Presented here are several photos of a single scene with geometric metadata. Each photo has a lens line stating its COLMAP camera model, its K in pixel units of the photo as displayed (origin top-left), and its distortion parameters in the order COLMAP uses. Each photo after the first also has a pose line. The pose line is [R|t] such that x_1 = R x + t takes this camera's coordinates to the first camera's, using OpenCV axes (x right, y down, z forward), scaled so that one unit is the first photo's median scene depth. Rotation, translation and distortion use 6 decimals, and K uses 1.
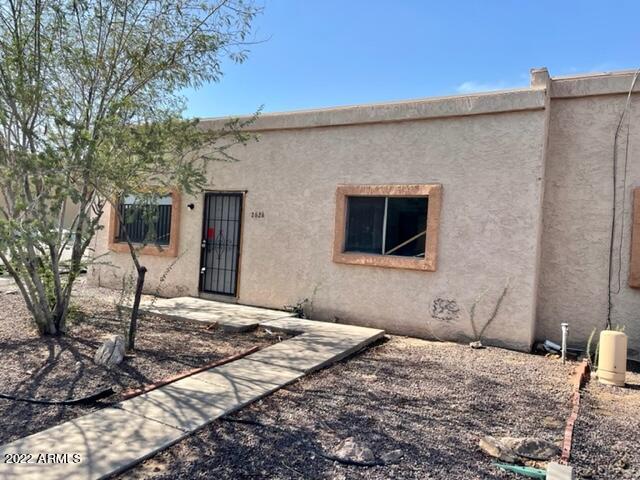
lens RADIAL K [[492.8, 0, 318.7], [0, 492.8, 238.7], [0, 0, 1]] dist [0.032710, -0.021943]
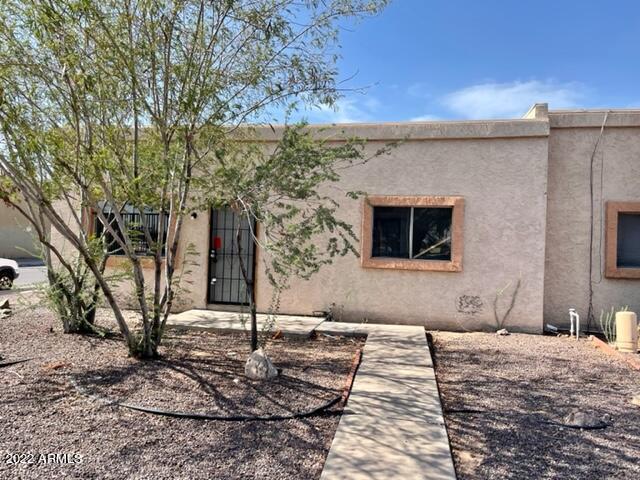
lens RADIAL K [[492.8, 0, 317.4], [0, 492.8, 240.9], [0, 0, 1]] dist [0.032710, -0.021943]
pose [[0.947181, -0.023539, 0.319835, -0.460166], [0.023203, 0.999719, 0.004861, -0.020212], [-0.319860, 0.002817, 0.947461, 0.012679]]
